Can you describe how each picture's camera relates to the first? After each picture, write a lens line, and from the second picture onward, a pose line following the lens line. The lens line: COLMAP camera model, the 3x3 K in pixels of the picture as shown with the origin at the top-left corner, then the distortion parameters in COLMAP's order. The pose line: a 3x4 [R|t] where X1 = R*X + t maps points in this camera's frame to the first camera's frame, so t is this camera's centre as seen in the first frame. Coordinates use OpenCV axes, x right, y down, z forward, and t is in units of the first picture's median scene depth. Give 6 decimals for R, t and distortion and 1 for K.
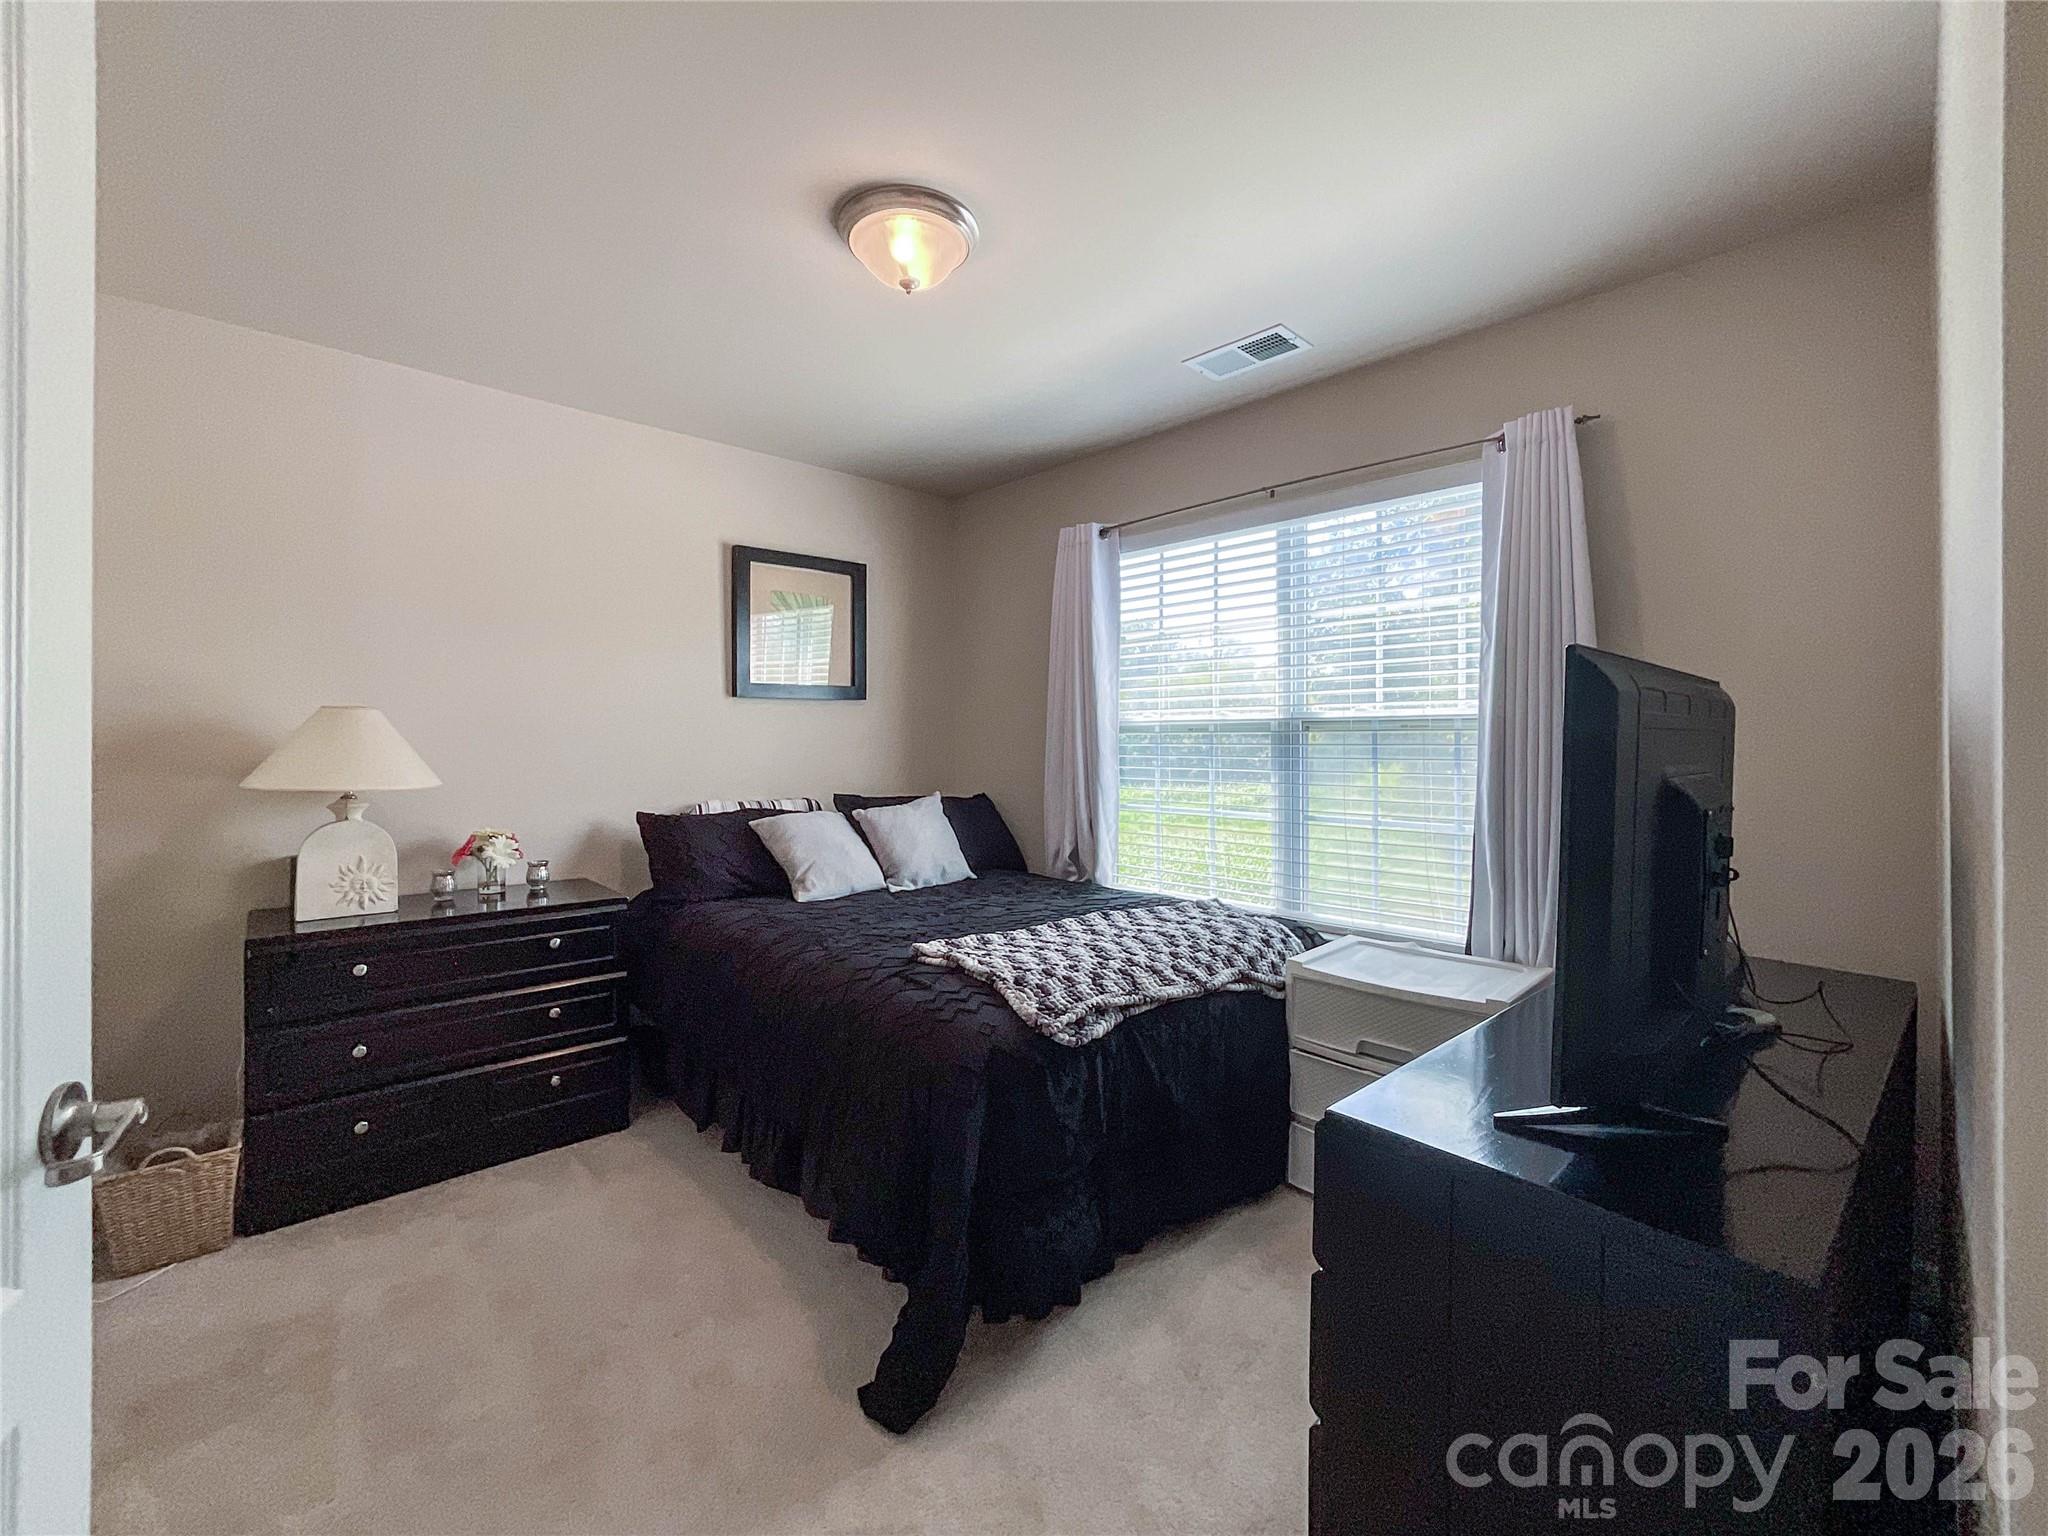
lens RADIAL K [[864.1, 0, 1029.2], [0, 864.1, 724.1], [0, 0, 1]] dist [-0.008525, 0.000225]
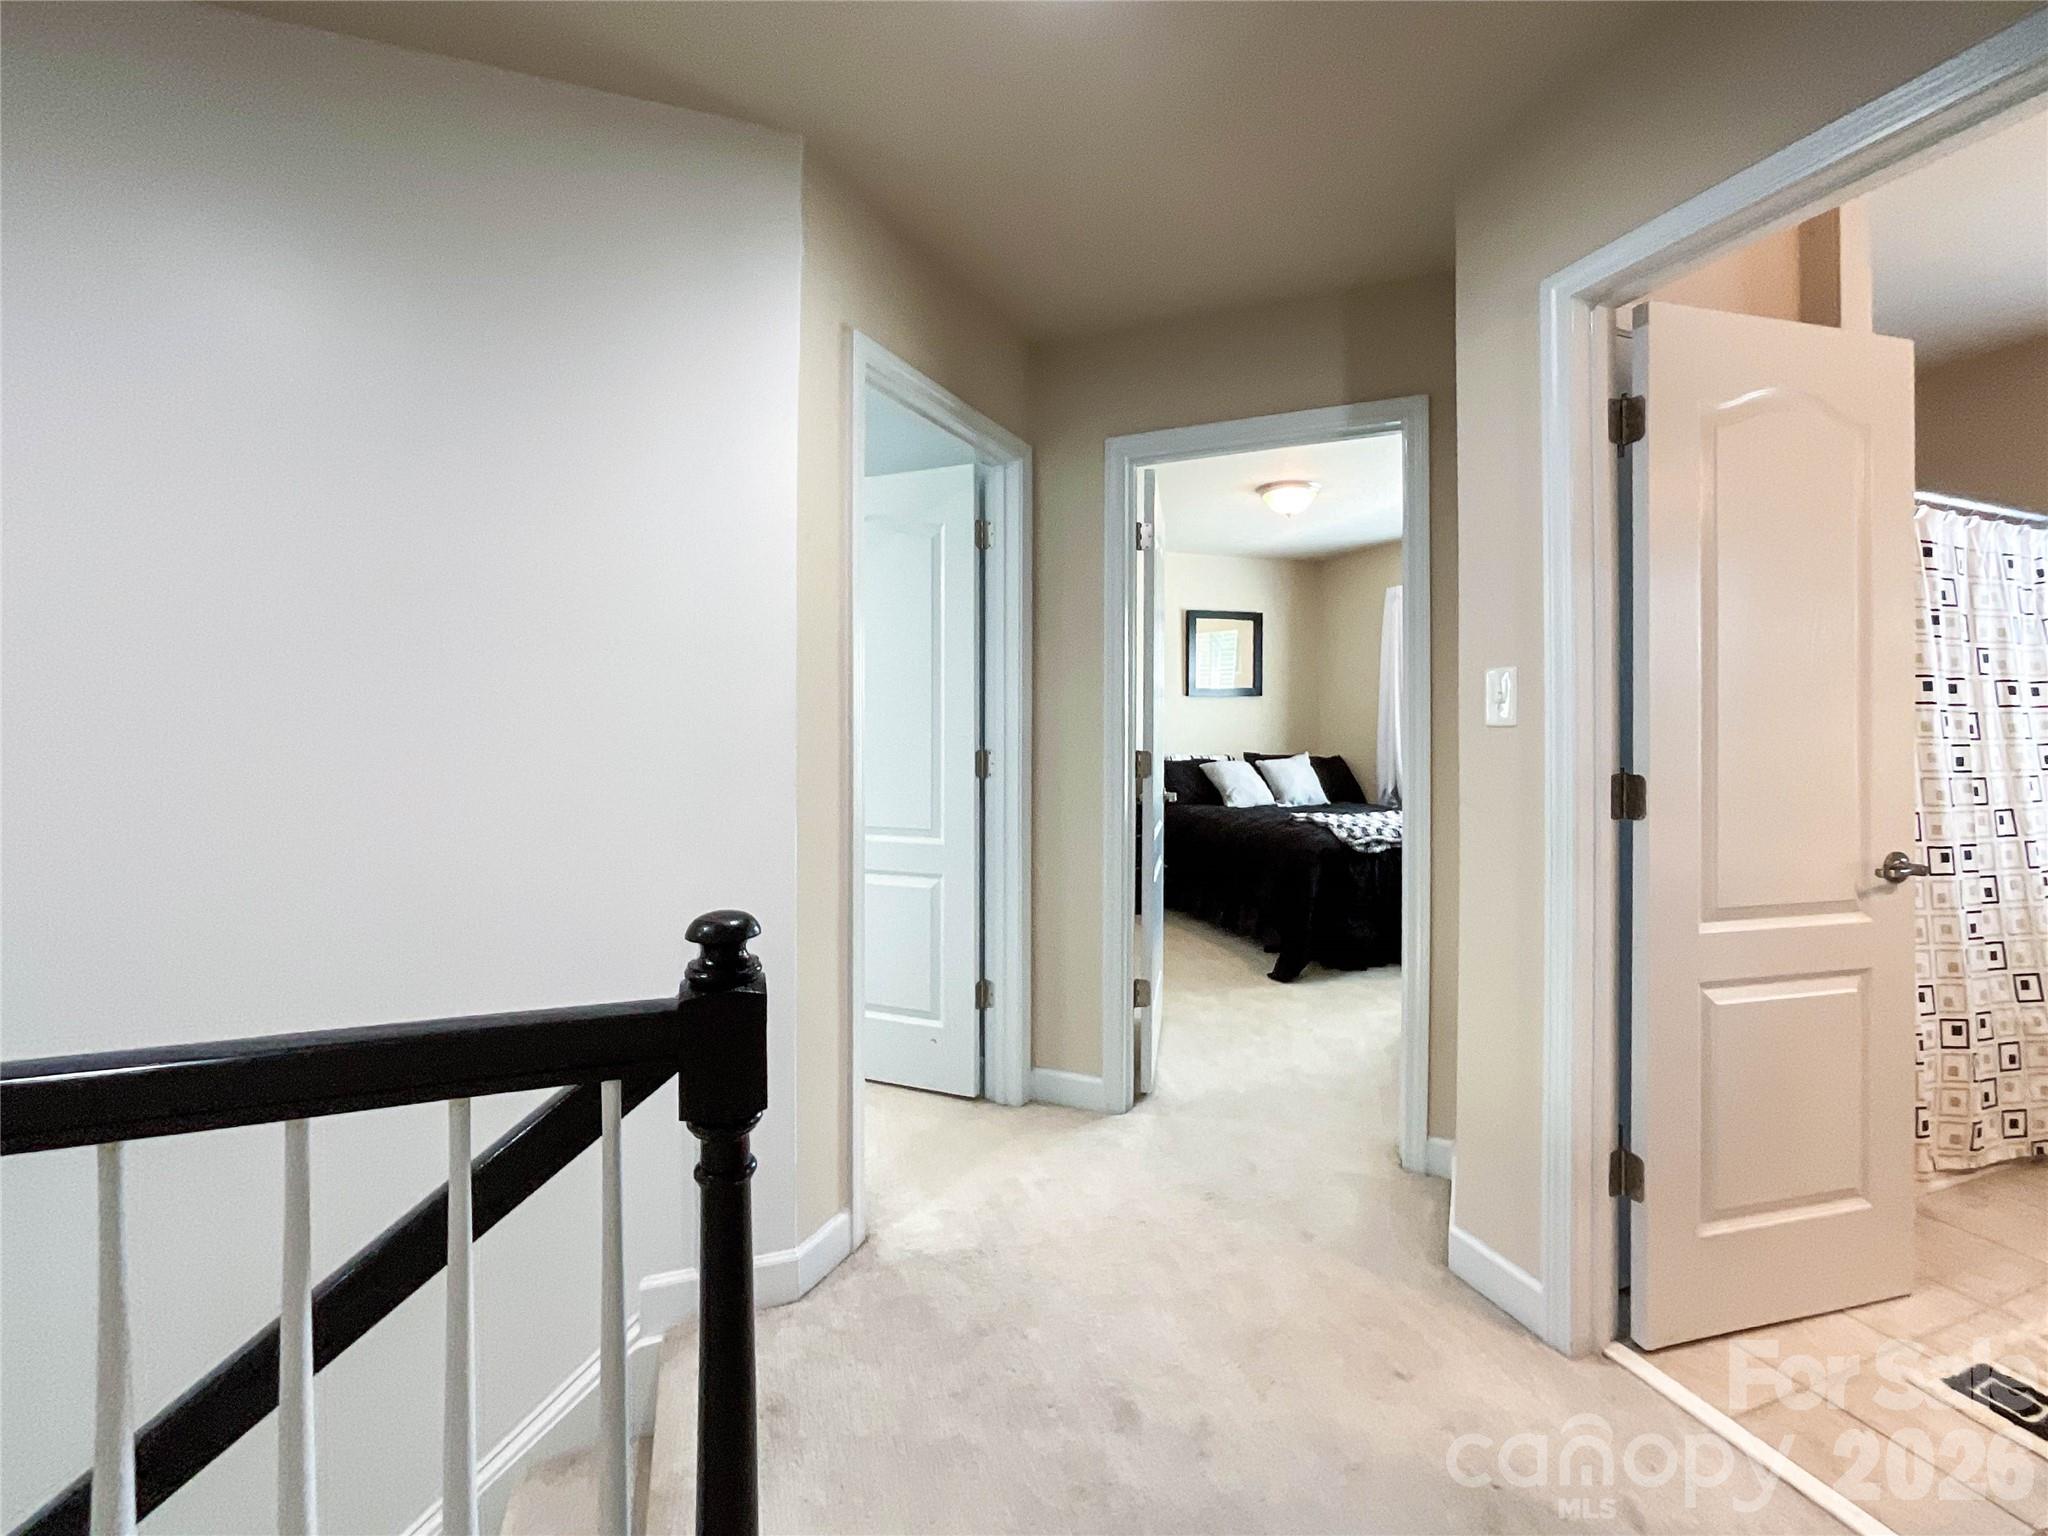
lens RADIAL K [[854.9, 0, 1030.4], [0, 854.9, 744.2], [0, 0, 1]] dist [-0.016379, 0.000641]
pose [[0.908211, 0.011715, -0.418349, 0.107018], [0.004499, 0.999277, 0.037752, -0.001267], [0.418488, -0.036169, 0.907502, -0.781988]]
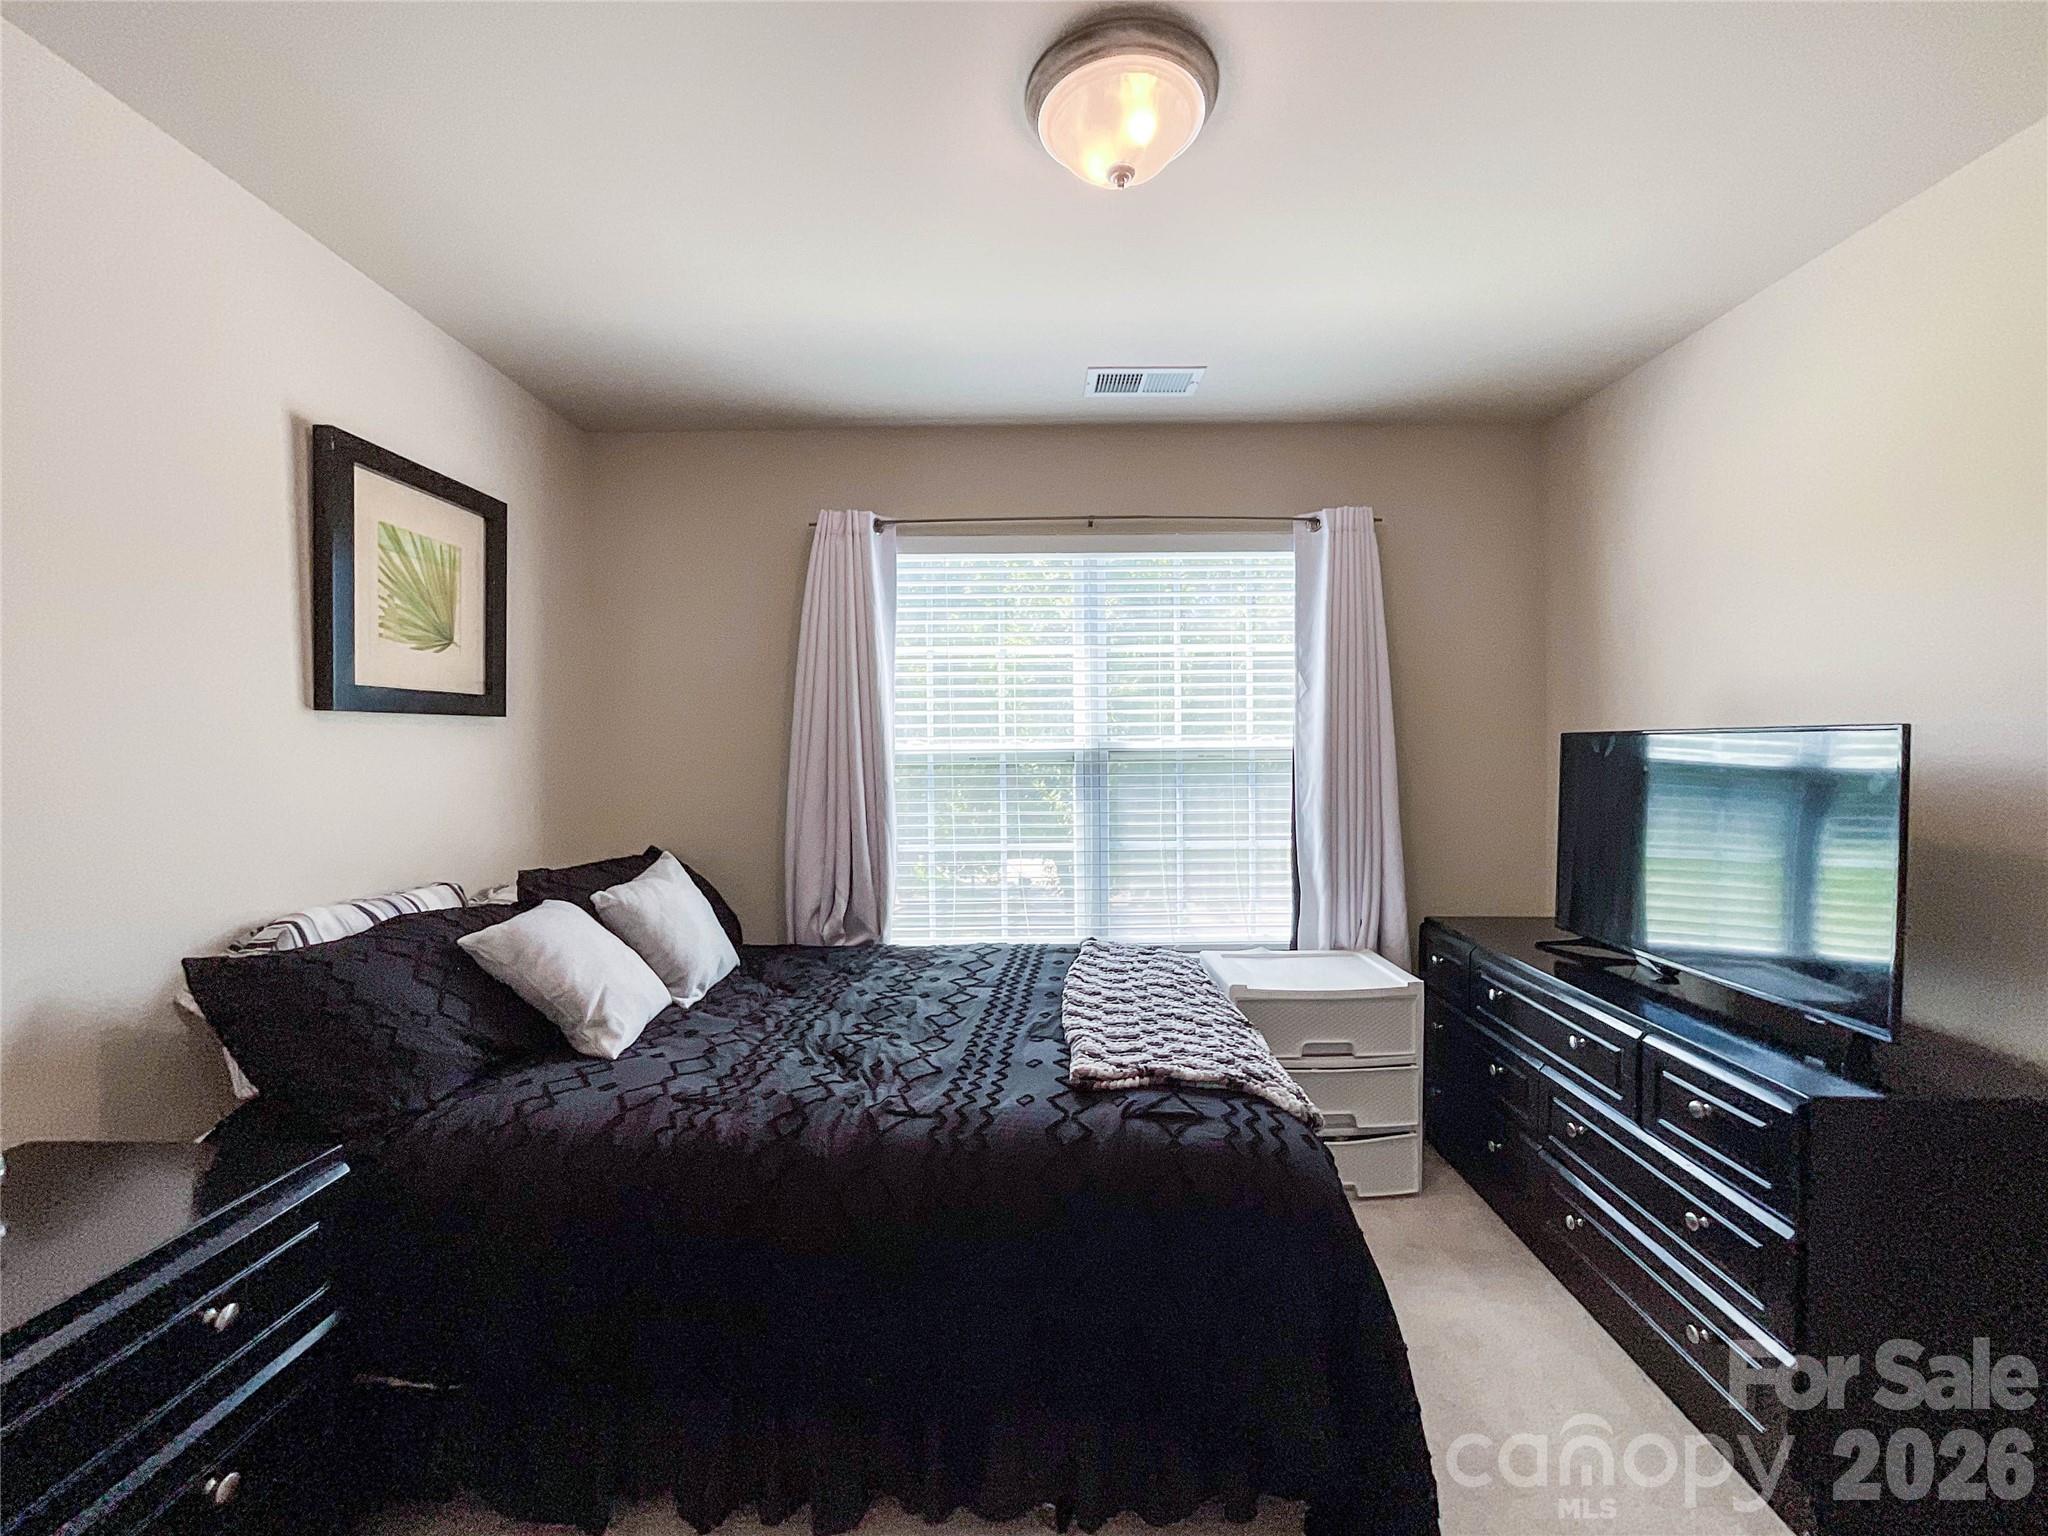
lens RADIAL K [[854.9, 0, 1030.4], [0, 854.9, 744.2], [0, 0, 1]] dist [-0.016379, 0.000641]
pose [[0.689358, -0.002387, 0.724417, -0.456324], [-0.007430, 0.999919, 0.010365, -0.020661], [-0.724383, -0.012527, 0.689284, 0.347899]]
